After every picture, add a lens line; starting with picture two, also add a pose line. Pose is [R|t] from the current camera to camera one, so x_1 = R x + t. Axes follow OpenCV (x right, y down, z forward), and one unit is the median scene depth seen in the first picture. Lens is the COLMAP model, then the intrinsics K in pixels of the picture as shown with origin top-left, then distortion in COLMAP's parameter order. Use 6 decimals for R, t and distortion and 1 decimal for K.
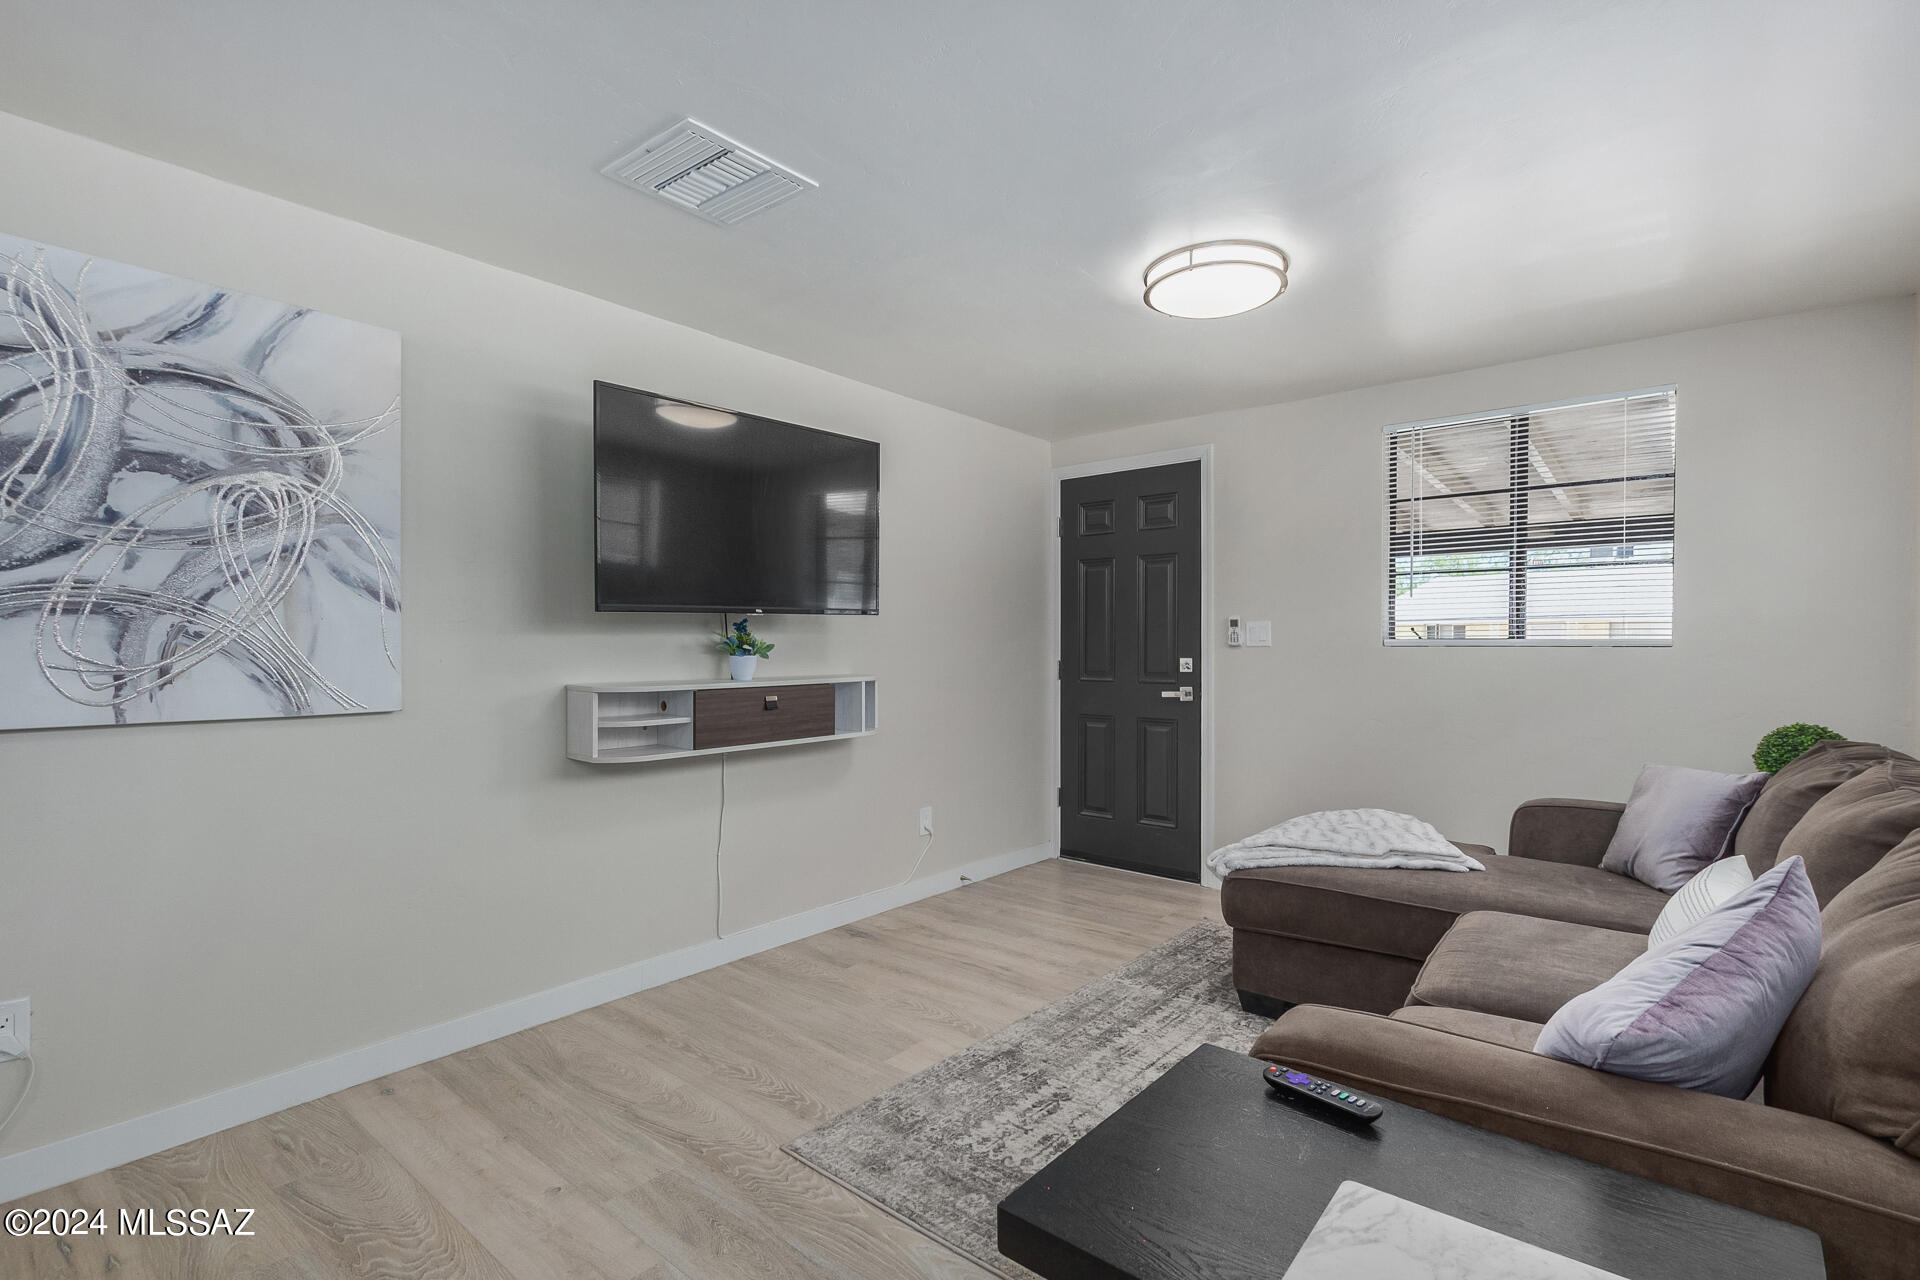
lens RADIAL K [[891.4, 0, 969.9], [0, 891.4, 650.3], [0, 0, 1]] dist [0.003721, -0.000385]
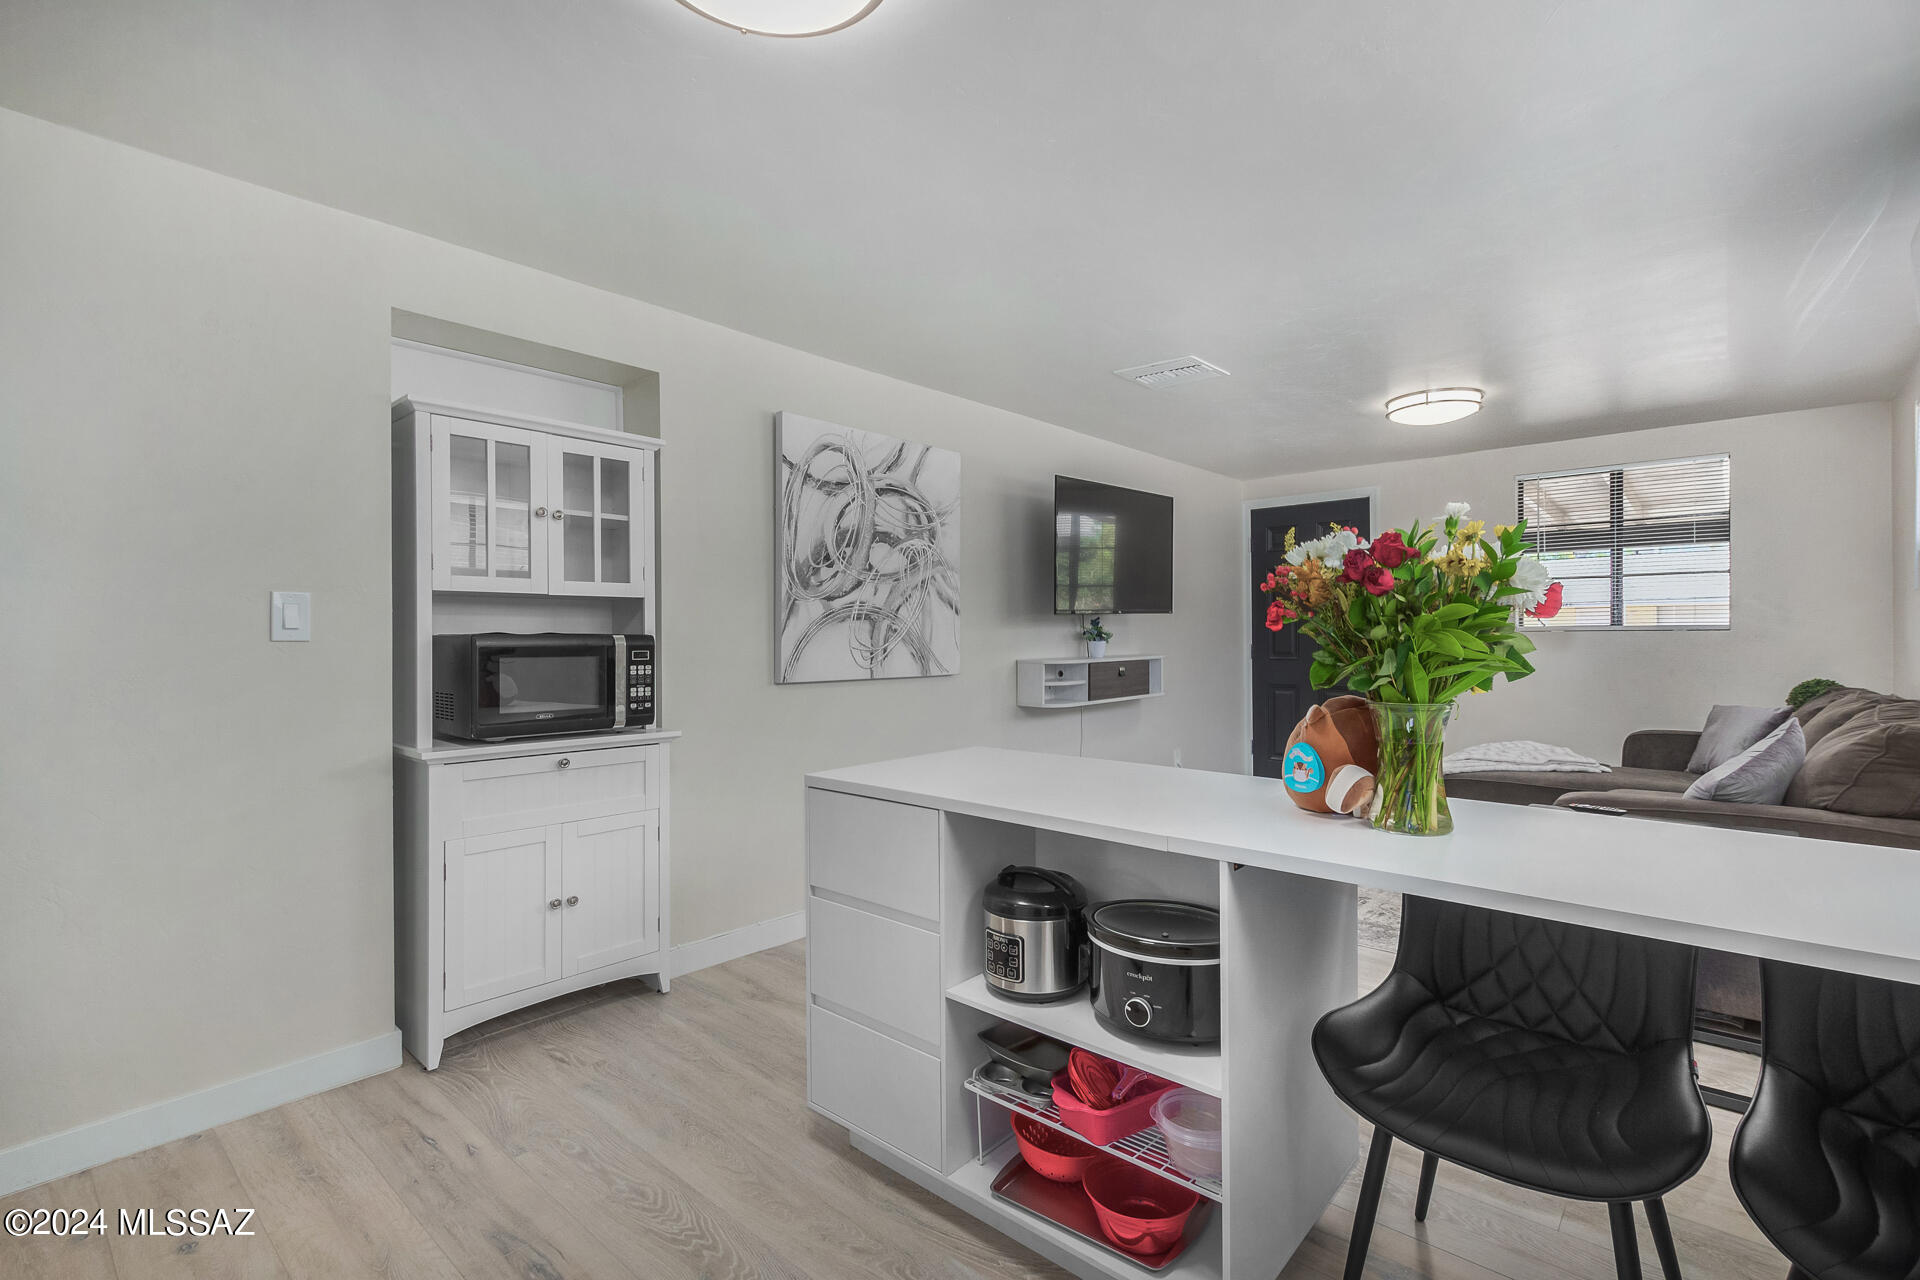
lens RADIAL K [[891.4, 0, 953.4], [0, 891.4, 631.5], [0, 0, 1]] dist [0.003721, -0.000385]
pose [[0.999101, -0.008424, -0.041559, -0.616112], [0.007990, 0.999912, -0.010593, 0.005042], [0.041645, 0.010251, 0.999080, -0.748698]]
